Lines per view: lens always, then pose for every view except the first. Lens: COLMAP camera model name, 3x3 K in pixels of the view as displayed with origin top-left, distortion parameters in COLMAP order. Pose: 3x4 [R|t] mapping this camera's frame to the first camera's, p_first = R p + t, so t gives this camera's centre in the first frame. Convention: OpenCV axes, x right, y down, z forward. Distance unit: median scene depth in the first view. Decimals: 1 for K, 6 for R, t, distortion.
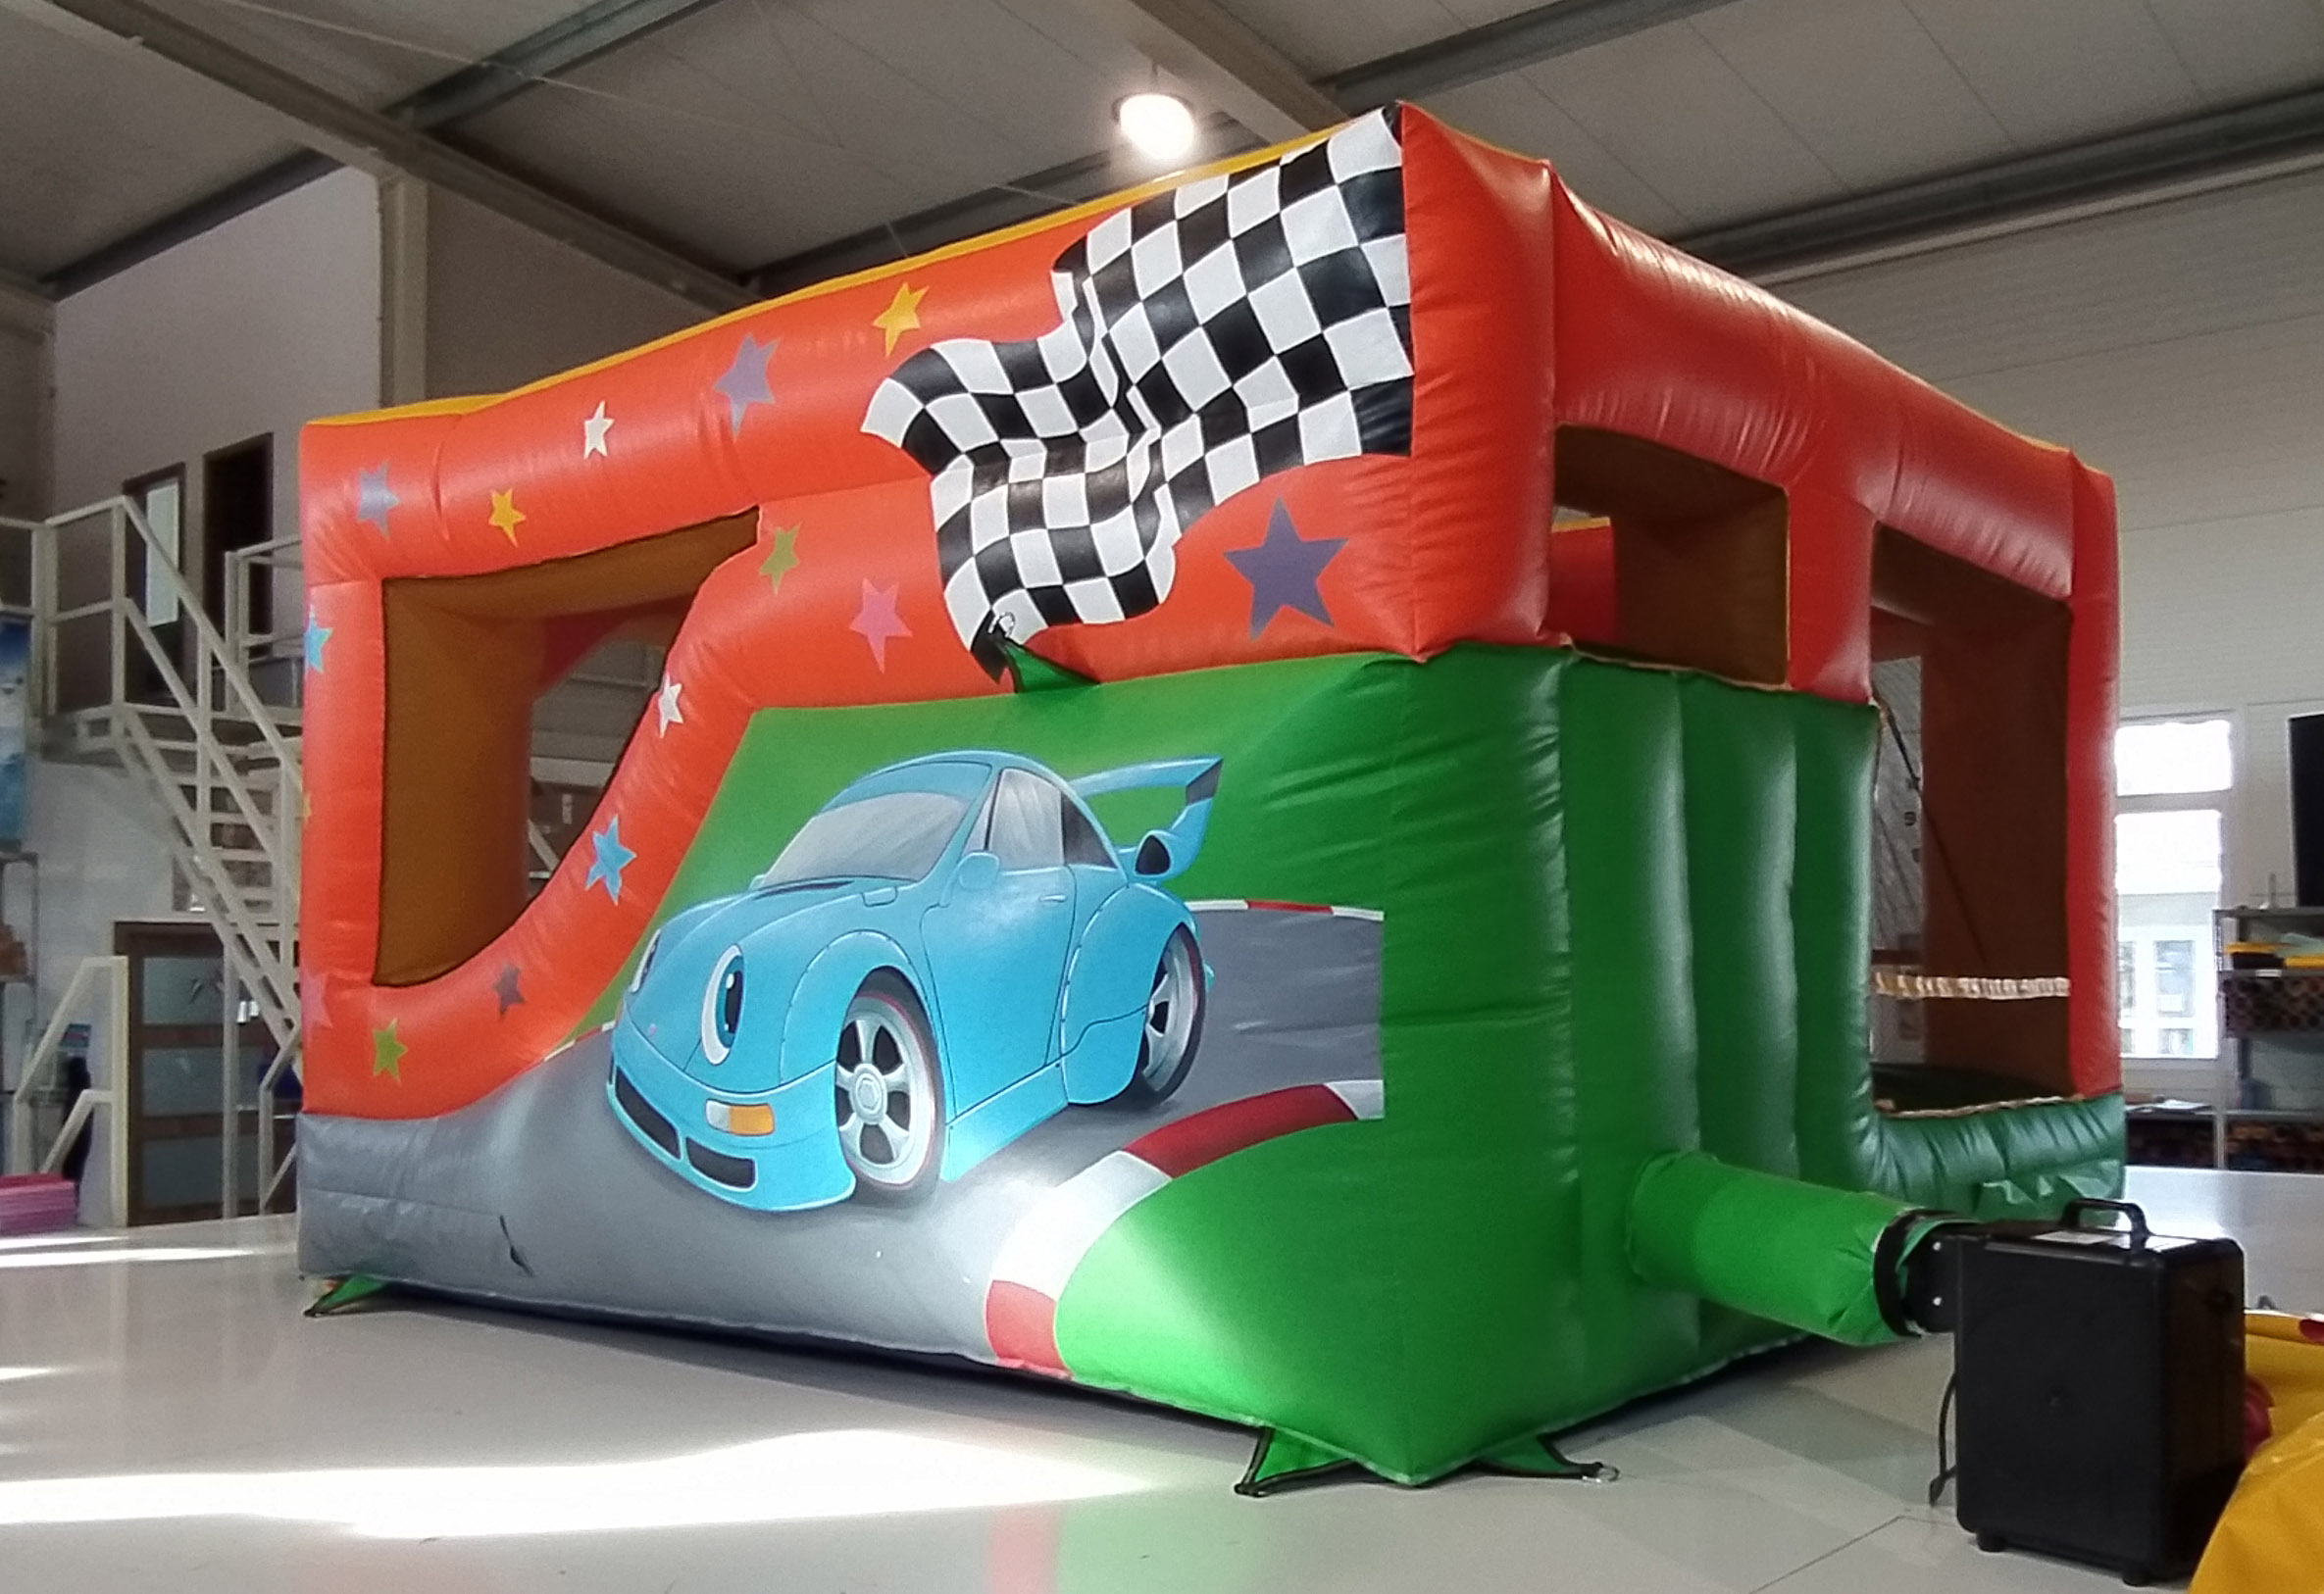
lens RADIAL K [[2146.1, 0, 1346.0], [0, 2146.1, 905.8], [0, 0, 1]] dist [-0.039128, 0.012703]
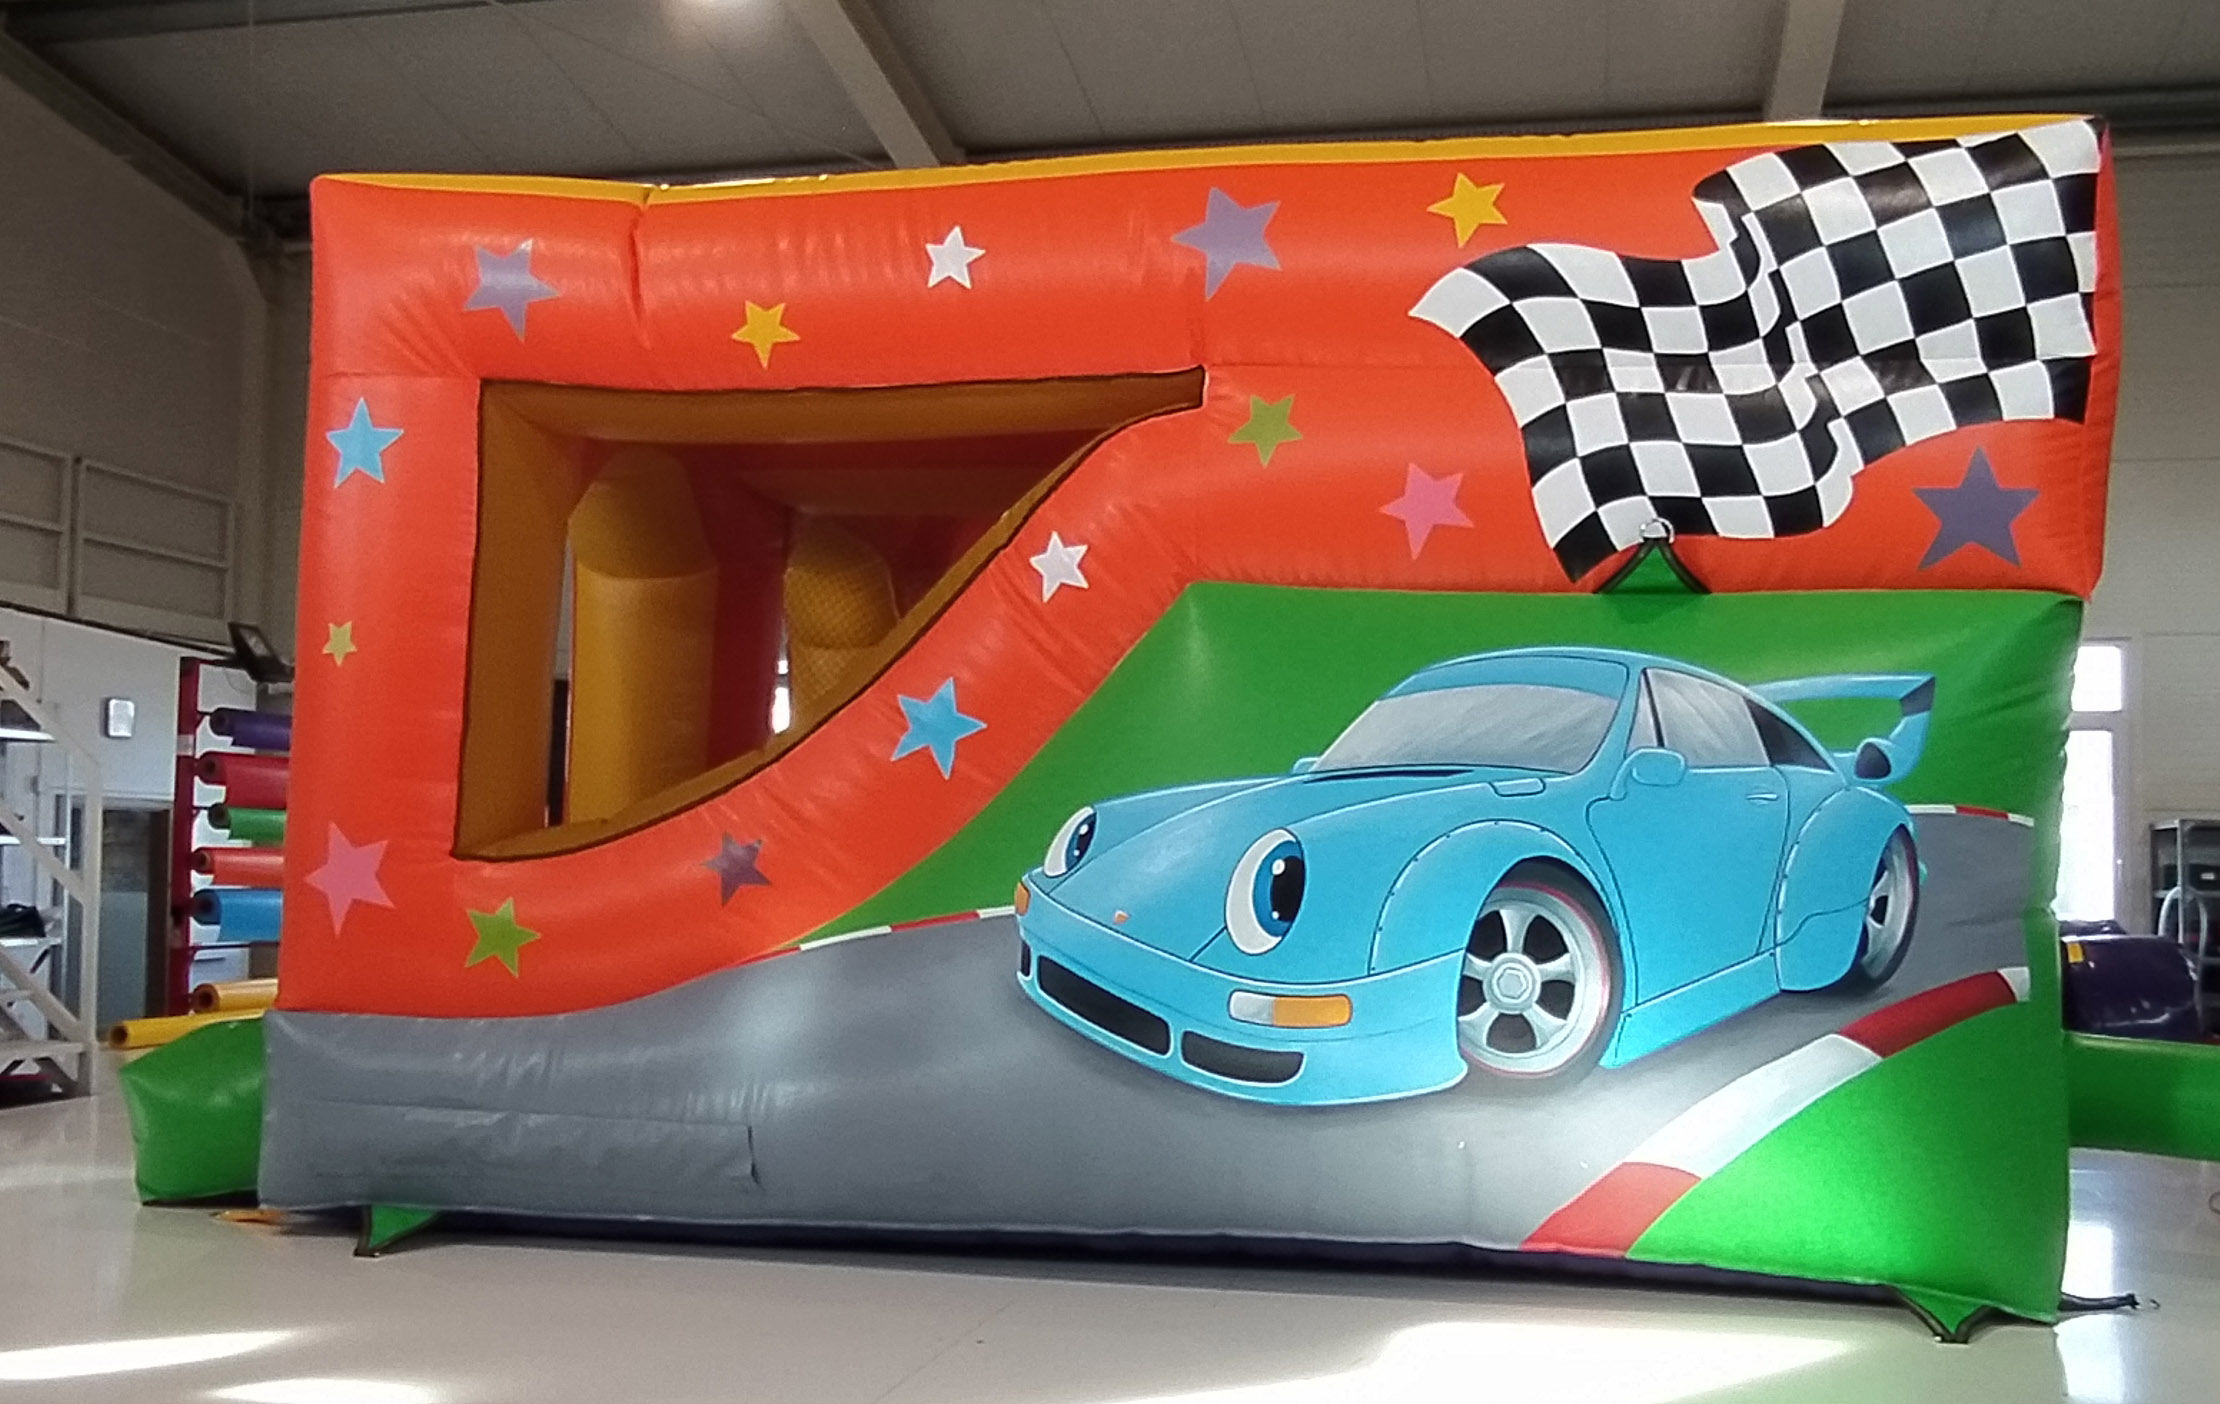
lens RADIAL K [[2195.6, 0, 1105.2], [0, 2195.6, 777.2], [0, 0, 1]] dist [-0.054382, 0.016903]
pose [[0.902331, 0.036808, 0.429470, -0.845588], [-0.033825, 0.999321, -0.014581, 0.012869], [-0.429715, -0.001369, 0.902964, 0.155966]]
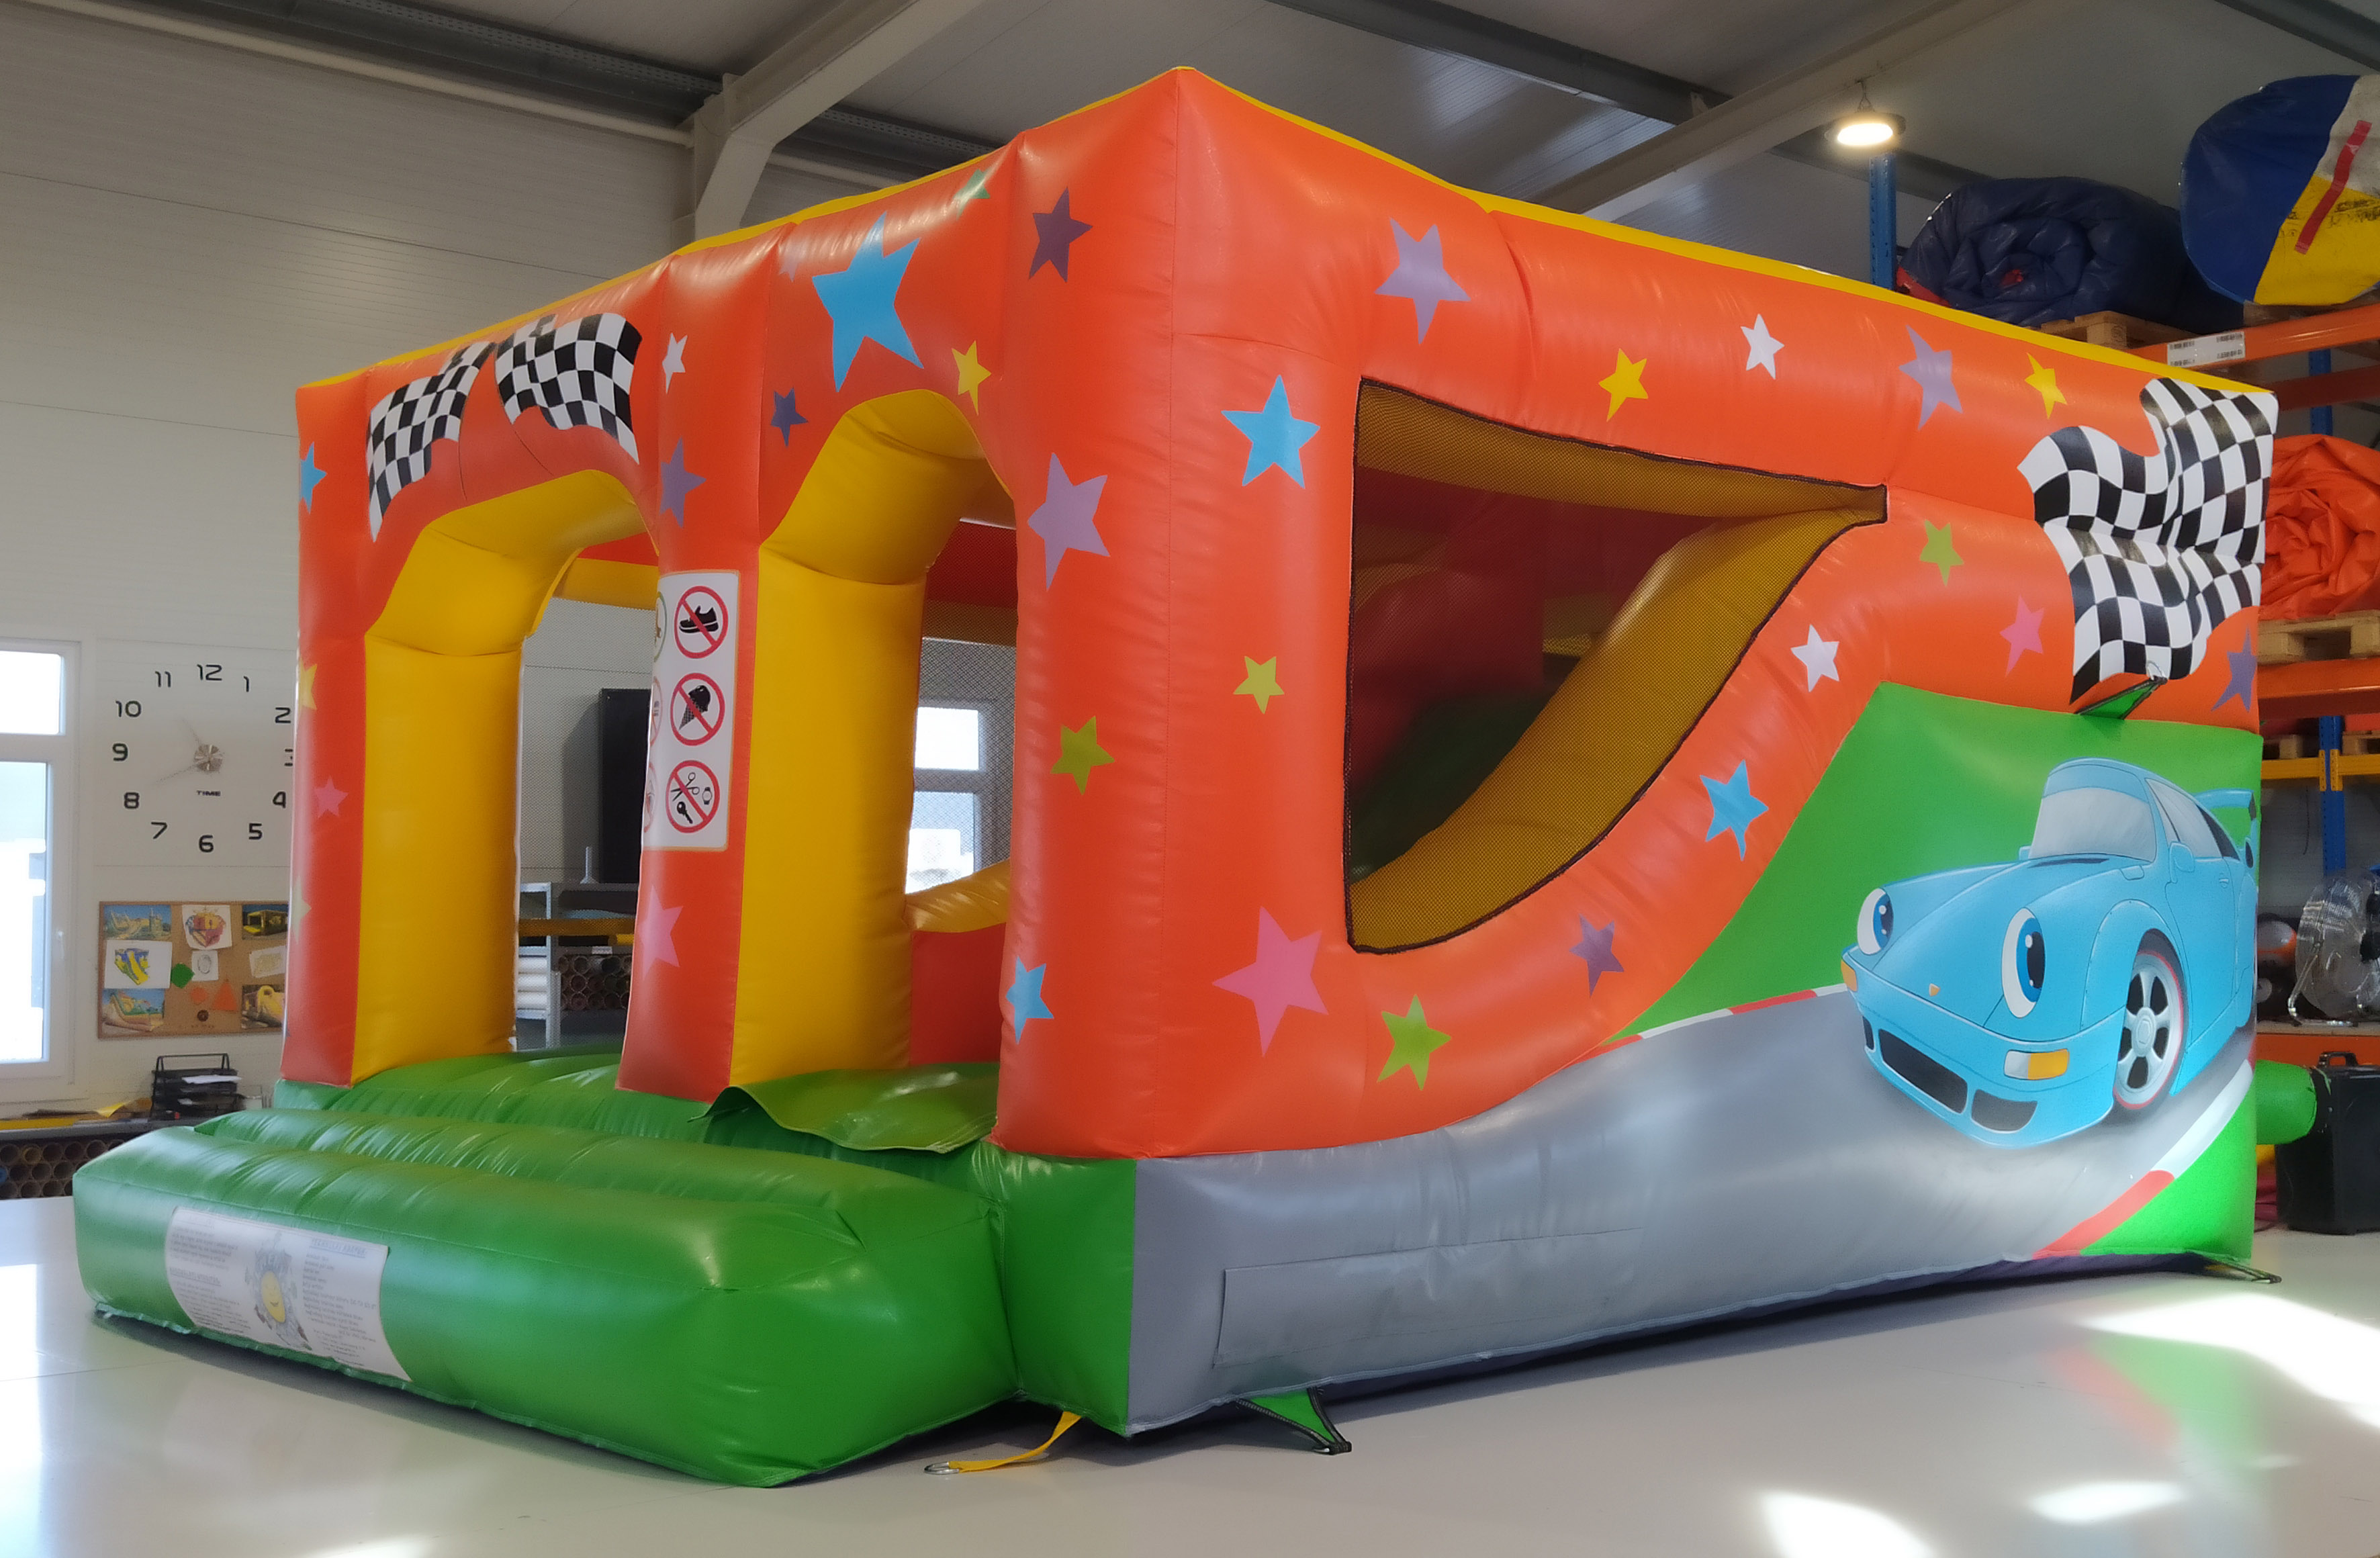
lens RADIAL K [[2750.8, 0, 1190.0], [0, 2750.8, 779.0], [0, 0, 1]] dist [0.009903, 0.221875]
pose [[0.183299, 0.062131, 0.981092, -1.917621], [-0.025509, 0.997965, -0.058434, 0.049485], [-0.982726, -0.014316, 0.184511, 1.258168]]
